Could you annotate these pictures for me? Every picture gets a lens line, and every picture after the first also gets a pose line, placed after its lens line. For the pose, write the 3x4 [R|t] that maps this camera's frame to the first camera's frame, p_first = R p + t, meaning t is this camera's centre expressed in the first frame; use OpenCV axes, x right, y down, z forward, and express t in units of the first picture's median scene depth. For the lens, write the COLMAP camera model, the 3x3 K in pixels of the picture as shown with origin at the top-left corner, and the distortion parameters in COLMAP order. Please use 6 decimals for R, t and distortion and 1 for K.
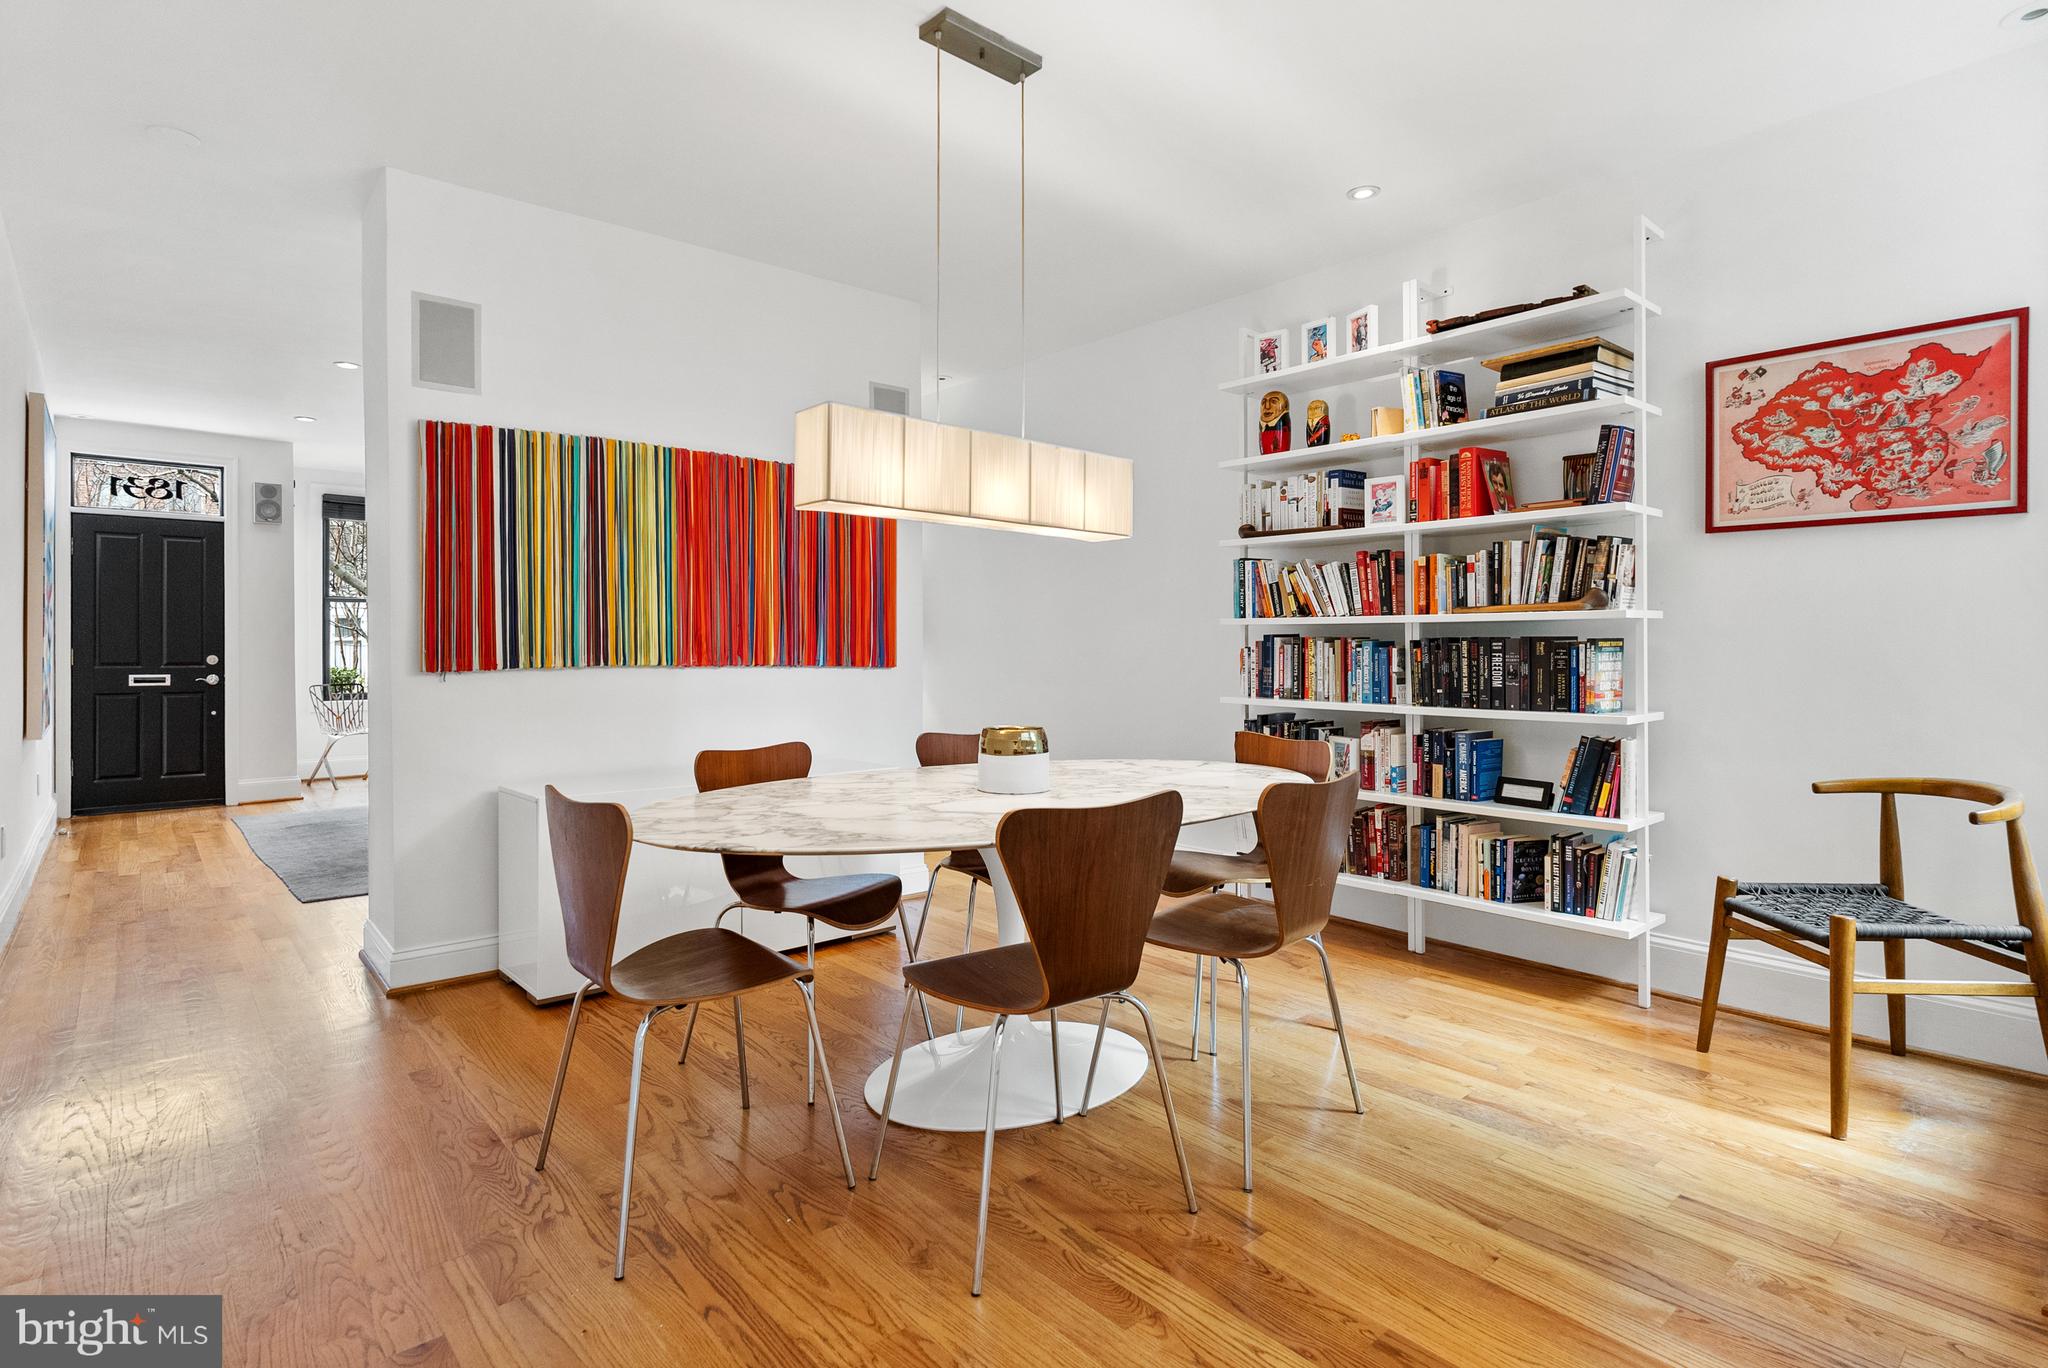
lens RADIAL K [[1038.1, 0, 1024.0], [0, 1038.1, 669.1], [0, 0, 1]] dist [-0.002526, -0.000417]
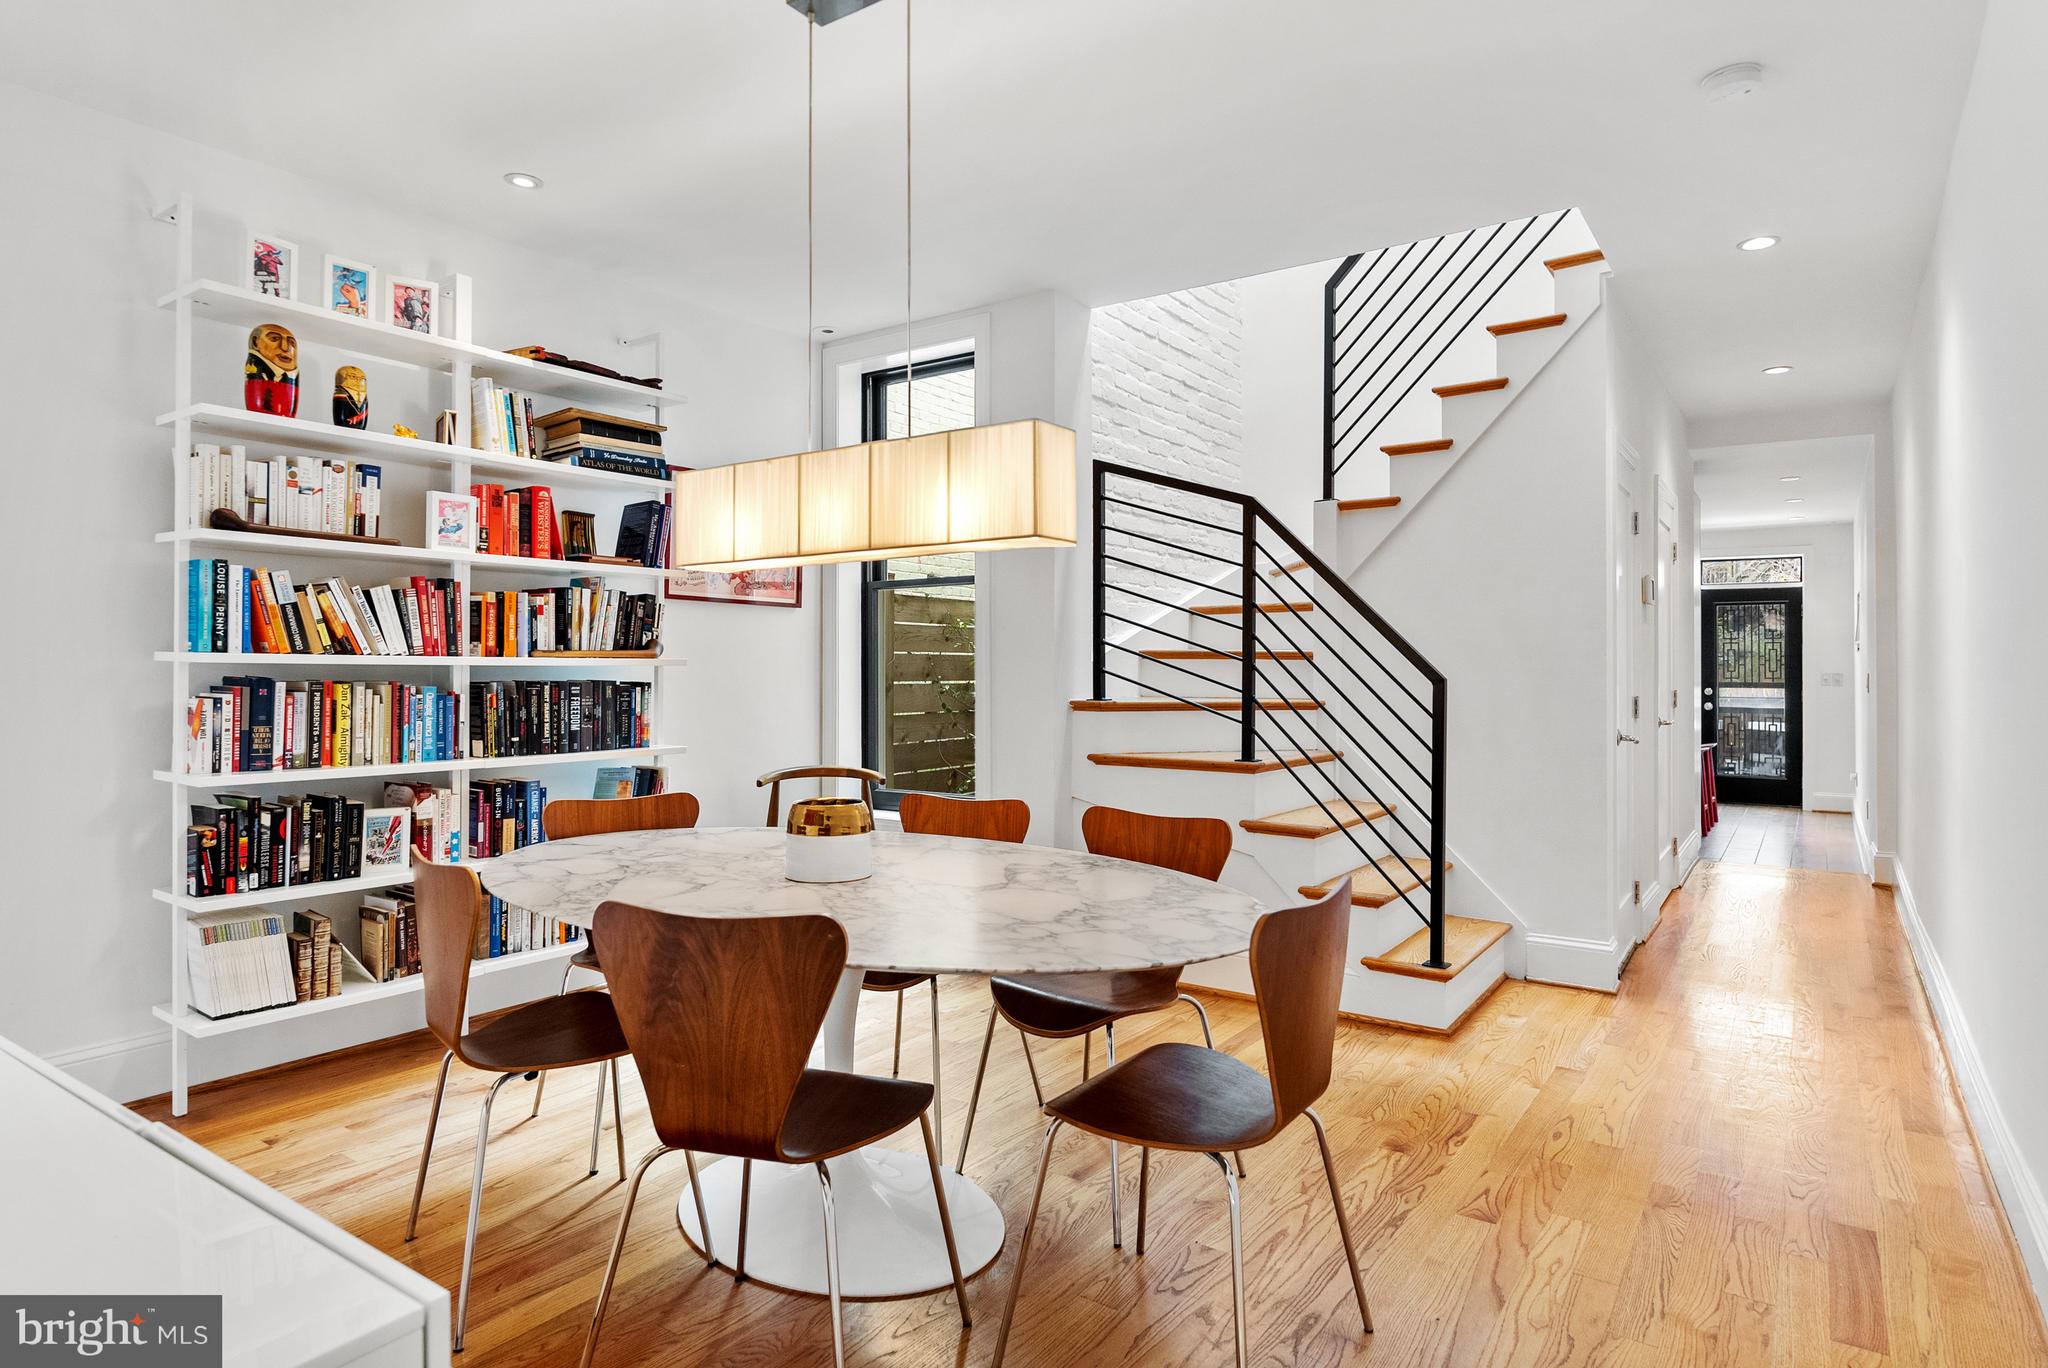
lens RADIAL K [[1144.9, 0, 1024.0], [0, 1144.9, 684.0], [0, 0, 1]] dist [-0.002393, -0.000798]
pose [[-0.245735, -0.014100, 0.969235, -0.664717], [0.017149, 0.999674, 0.018891, -0.037611], [-0.969185, 0.021263, -0.245413, 0.760194]]
